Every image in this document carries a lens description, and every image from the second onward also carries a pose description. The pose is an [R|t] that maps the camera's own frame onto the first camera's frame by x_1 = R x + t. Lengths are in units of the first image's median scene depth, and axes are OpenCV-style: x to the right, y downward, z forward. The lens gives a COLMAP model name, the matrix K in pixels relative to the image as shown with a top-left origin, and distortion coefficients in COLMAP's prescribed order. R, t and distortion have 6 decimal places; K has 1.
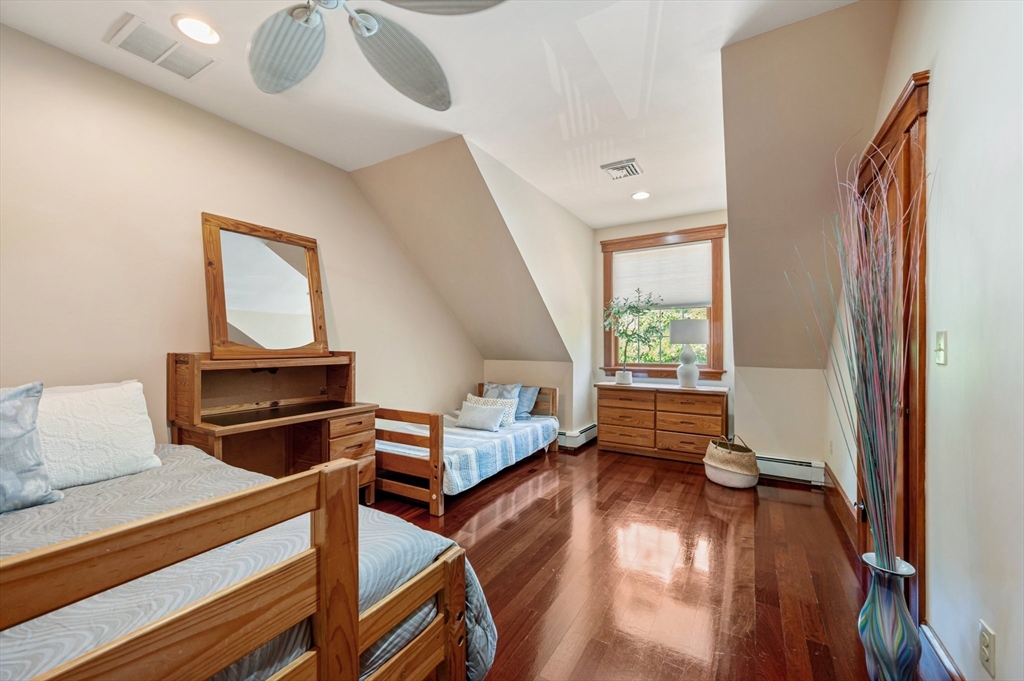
lens RADIAL K [[404.7, 0, 510.9], [0, 404.7, 343.7], [0, 0, 1]] dist [0.003394, 0.000045]
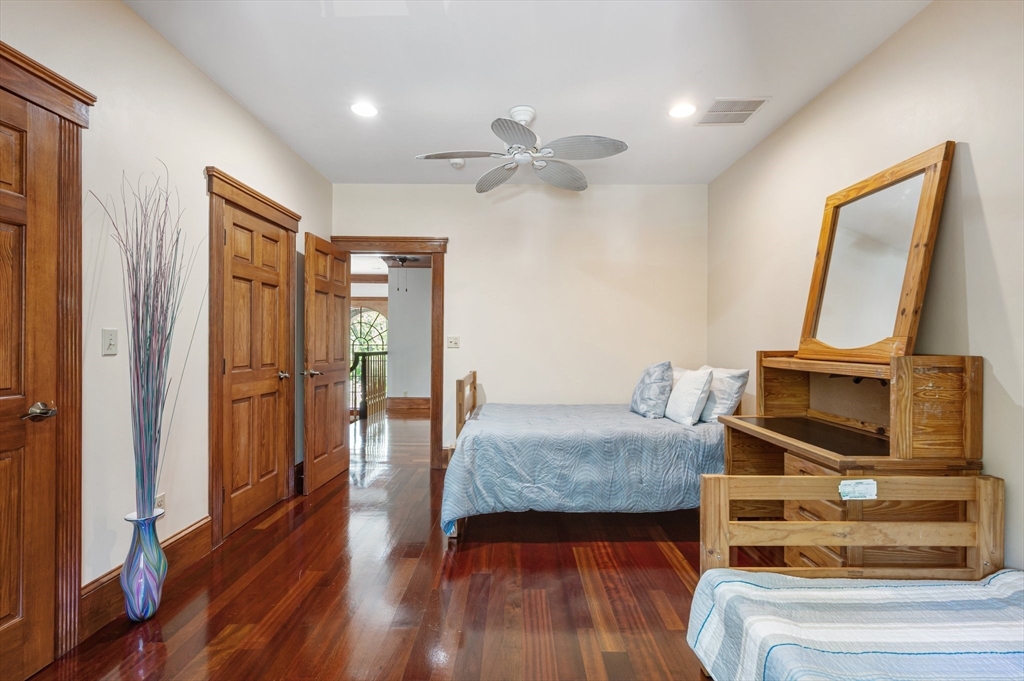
lens RADIAL K [[470.4, 0, 513.4], [0, 470.4, 344.1], [0, 0, 1]] dist [-0.000027, -0.000001]
pose [[-0.859420, -0.003213, -0.511260, 0.323443], [0.000985, 0.999968, -0.007939, 0.010312], [0.511269, -0.007327, -0.859389, 1.308757]]
